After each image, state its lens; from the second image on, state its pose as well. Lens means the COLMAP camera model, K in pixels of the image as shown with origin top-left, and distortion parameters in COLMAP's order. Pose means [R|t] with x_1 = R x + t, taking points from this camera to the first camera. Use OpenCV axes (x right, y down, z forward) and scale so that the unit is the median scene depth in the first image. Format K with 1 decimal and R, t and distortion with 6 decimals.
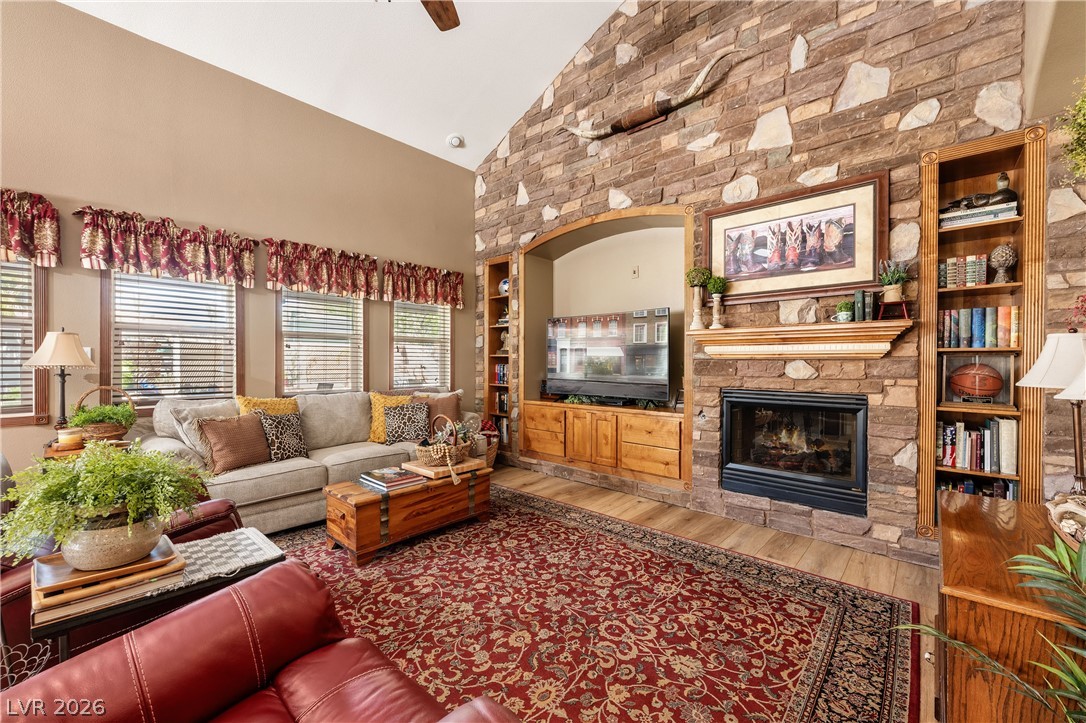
lens RADIAL K [[432.7, 0, 549.6], [0, 432.7, 366.9], [0, 0, 1]] dist [-0.001410, 0.000293]
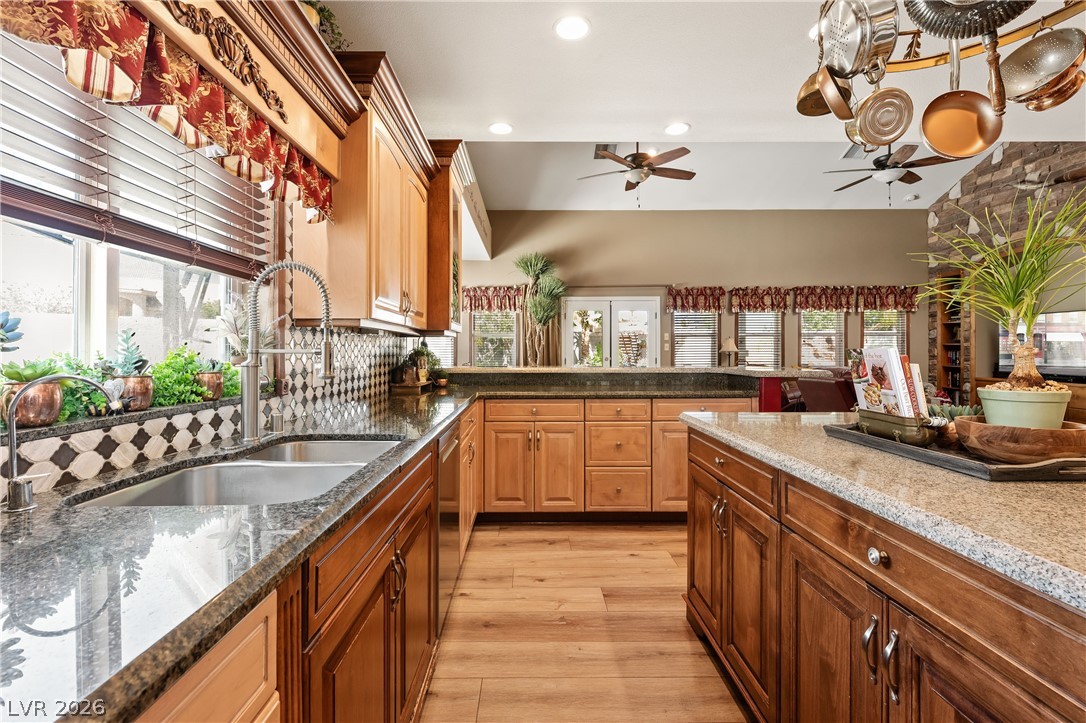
lens RADIAL K [[490.6, 0, 527.3], [0, 490.6, 350.9], [0, 0, 1]] dist [-0.002614, -0.000529]
pose [[0.668250, -0.001180, -0.743936, 0.207957], [-0.004630, 0.999973, -0.005746, 0.013986], [0.743922, 0.007284, 0.668227, -1.543542]]
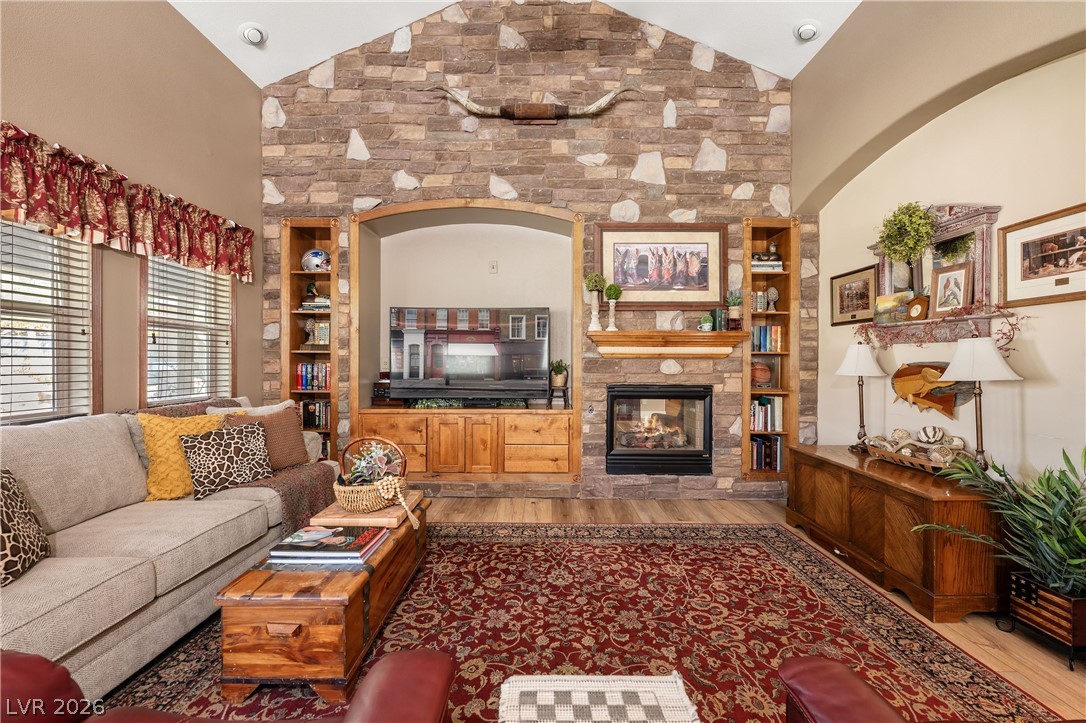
lens RADIAL K [[432.7, 0, 543.1], [0, 432.7, 365.3], [0, 0, 1]] dist [-0.001410, 0.000293]
pose [[0.747995, -0.005710, 0.663680, -0.482882], [0.006292, 0.999979, 0.001512, -0.002183], [-0.663675, 0.003045, 0.748015, 0.281118]]
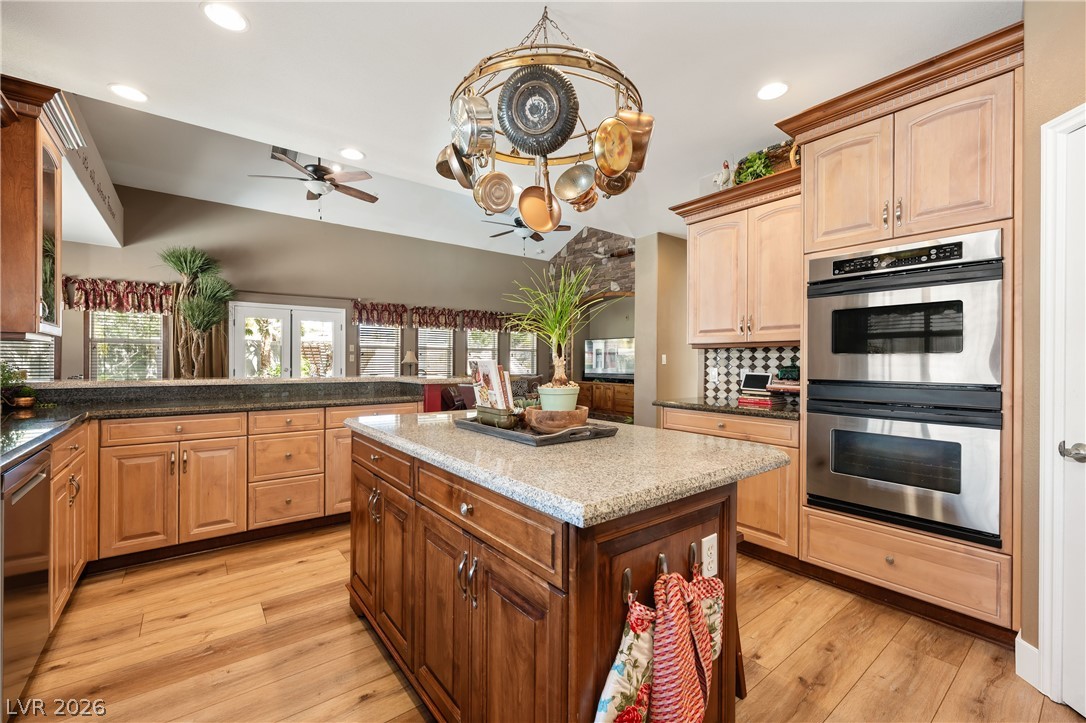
lens RADIAL K [[454.7, 0, 550.0], [0, 454.7, 364.6], [0, 0, 1]] dist [-0.001010, -0.000134]
pose [[0.986153, 0.004723, -0.165768, 0.263075], [-0.005372, 0.999980, -0.003469, 0.014205], [0.165748, 0.004312, 0.986159, -1.556881]]
